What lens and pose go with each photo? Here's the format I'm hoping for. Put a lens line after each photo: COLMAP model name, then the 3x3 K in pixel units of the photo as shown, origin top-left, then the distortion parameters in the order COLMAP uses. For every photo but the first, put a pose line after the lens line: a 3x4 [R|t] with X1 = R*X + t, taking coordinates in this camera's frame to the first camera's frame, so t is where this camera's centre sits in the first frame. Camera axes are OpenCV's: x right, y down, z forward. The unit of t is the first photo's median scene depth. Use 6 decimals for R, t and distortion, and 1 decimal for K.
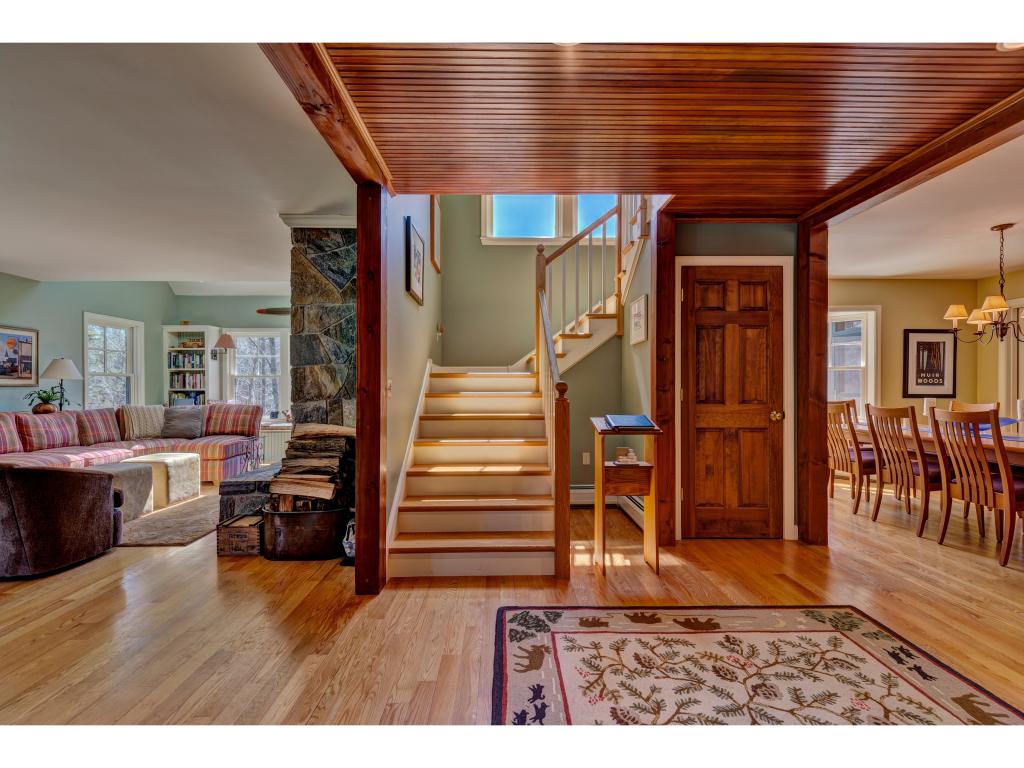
lens RADIAL K [[464.2, 0, 512.0], [0, 464.2, 384.0], [0, 0, 1]] dist [0.002301, -0.000049]
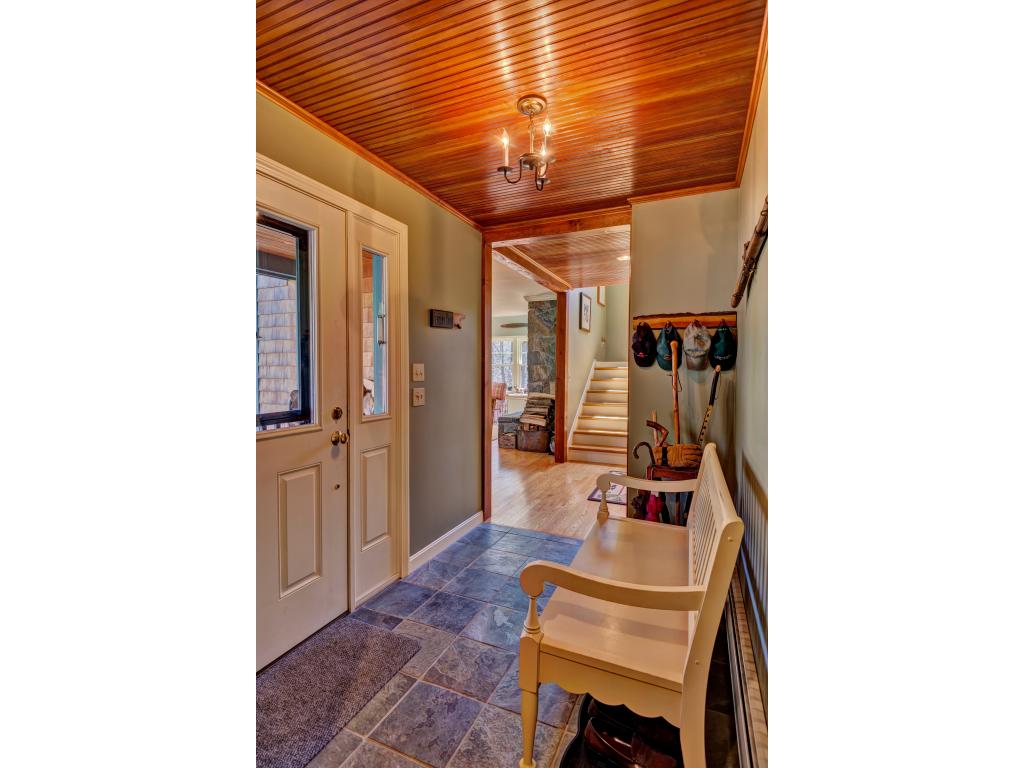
lens RADIAL K [[422.5, 0, 512.0], [0, 422.5, 384.0], [0, 0, 1]] dist [0.000123, -0.000002]
pose [[0.907917, 0.022838, -0.418528, 0.214556], [-0.004073, 0.998948, 0.045673, -0.032527], [0.419131, -0.039763, 0.907055, -0.615793]]
